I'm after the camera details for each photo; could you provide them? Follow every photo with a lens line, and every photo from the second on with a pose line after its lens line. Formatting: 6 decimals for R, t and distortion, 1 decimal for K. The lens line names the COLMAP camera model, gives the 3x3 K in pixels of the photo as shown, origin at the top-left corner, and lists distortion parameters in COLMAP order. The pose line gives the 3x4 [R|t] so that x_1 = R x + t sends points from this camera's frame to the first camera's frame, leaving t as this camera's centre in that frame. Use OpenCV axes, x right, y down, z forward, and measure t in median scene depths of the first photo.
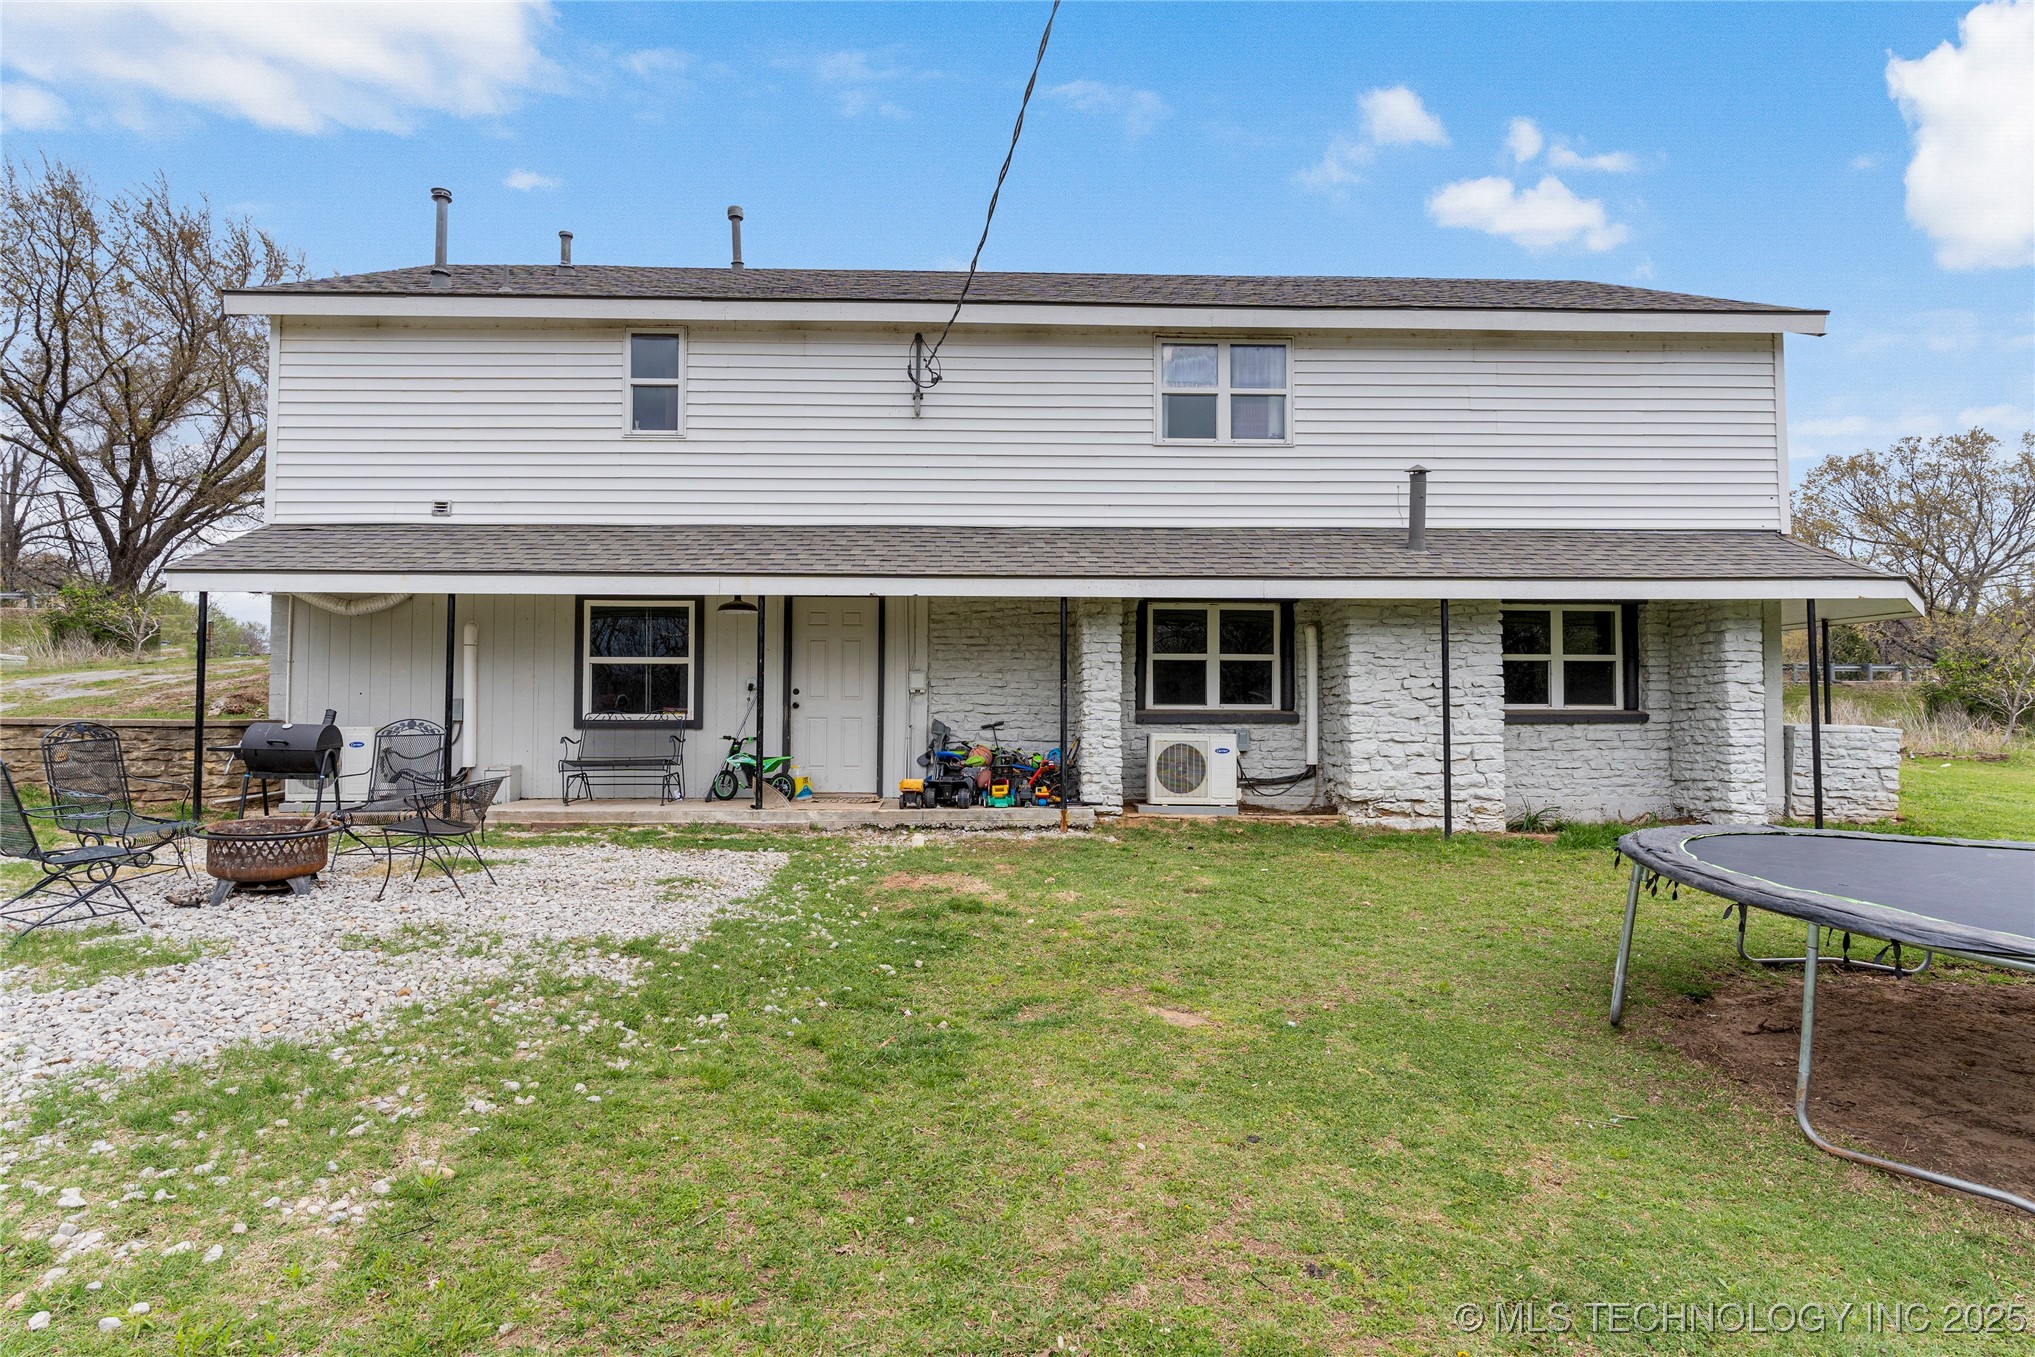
lens RADIAL K [[1037.7, 0, 1017.5], [0, 1037.7, 678.5], [0, 0, 1]] dist [-0.001750, 0.000706]
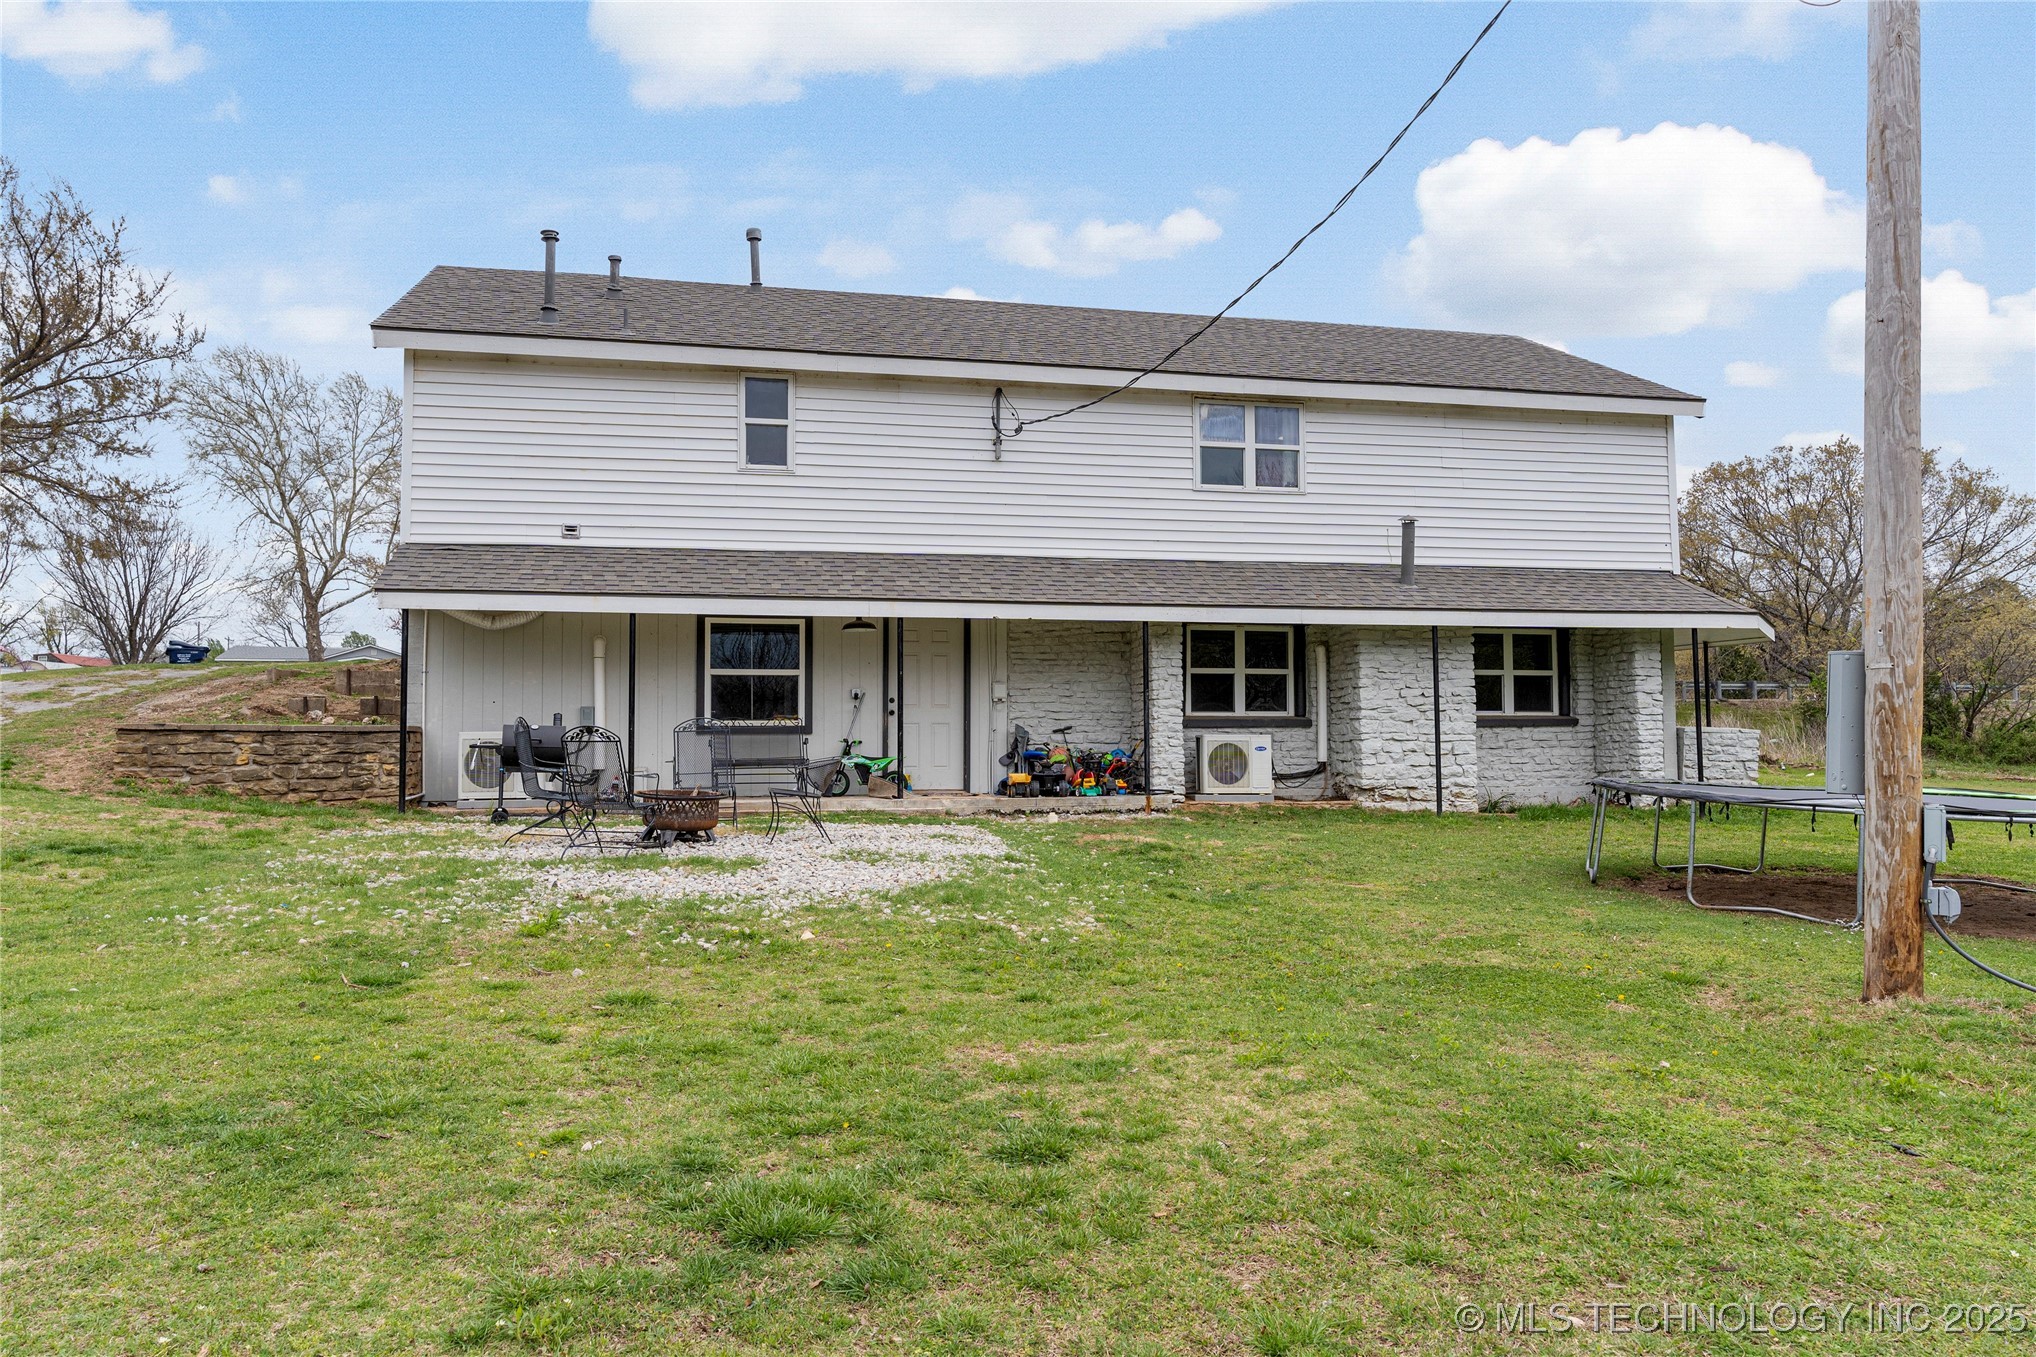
lens RADIAL K [[1348.7, 0, 1018.0], [0, 1348.7, 678.5], [0, 0, 1]] dist [0.002292, -0.001193]
pose [[0.982949, 0.002700, 0.183859, -0.351844], [0.000147, 0.999880, -0.015469, 0.011583], [-0.183879, 0.015232, 0.982831, -0.468879]]
